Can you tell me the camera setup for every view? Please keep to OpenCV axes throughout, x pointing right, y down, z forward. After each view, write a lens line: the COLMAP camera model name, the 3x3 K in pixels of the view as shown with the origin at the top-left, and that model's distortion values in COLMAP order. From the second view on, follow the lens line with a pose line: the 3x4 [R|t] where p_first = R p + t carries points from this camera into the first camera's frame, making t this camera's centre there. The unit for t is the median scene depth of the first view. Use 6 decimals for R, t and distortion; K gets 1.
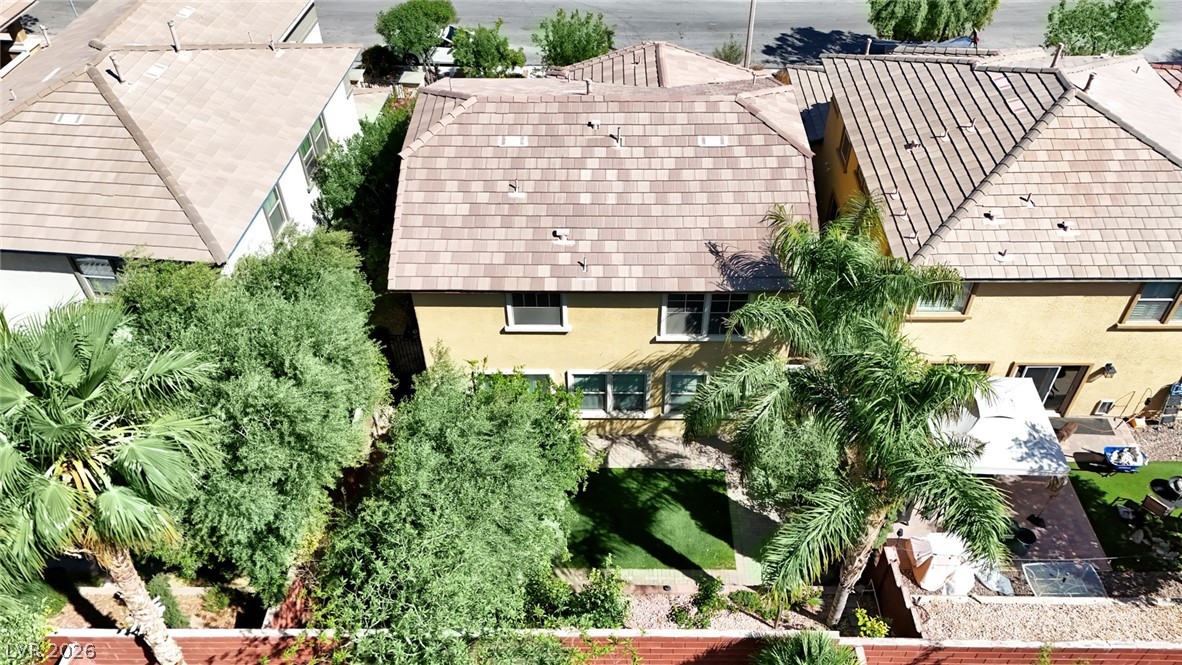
lens RADIAL K [[900.0, 0, 591.0], [0, 900.0, 332.5], [0, 0, 1]] dist [0.106021, -0.084993]
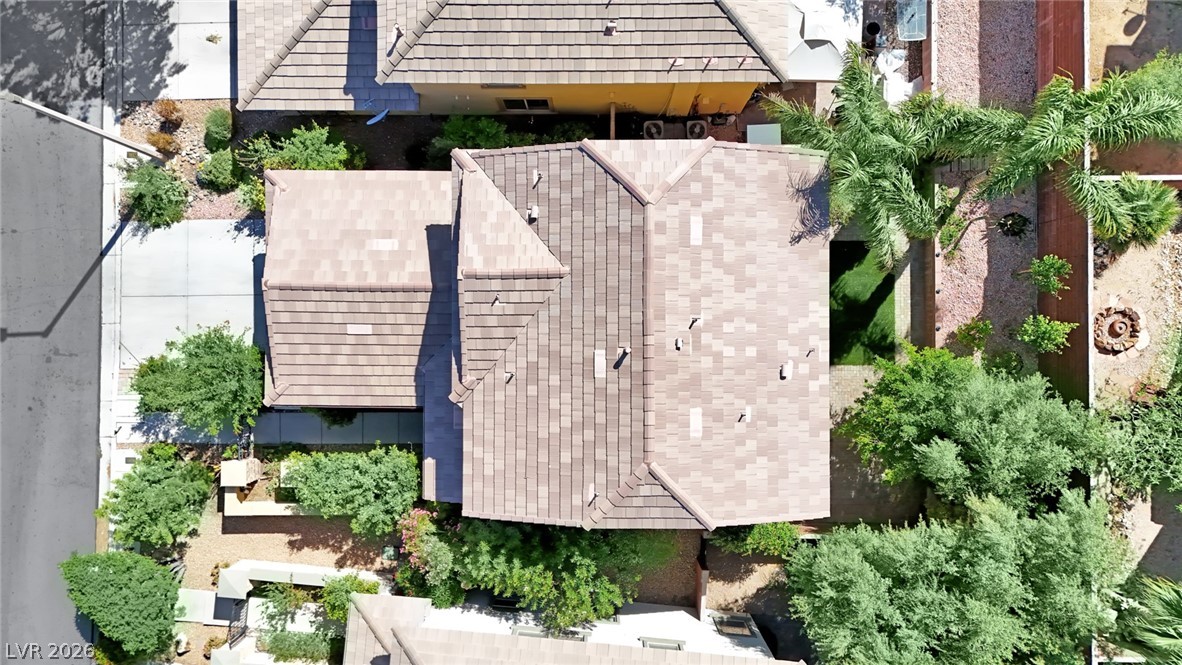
lens RADIAL K [[900.0, 0, 591.0], [0, 900.0, 332.5], [0, 0, 1]] dist [0.106021, -0.084993]
pose [[-0.017962, -0.999517, 0.025352, -0.007462], [0.687287, 0.006073, 0.726361, -1.063537], [-0.726164, 0.030471, 0.686846, 0.381766]]
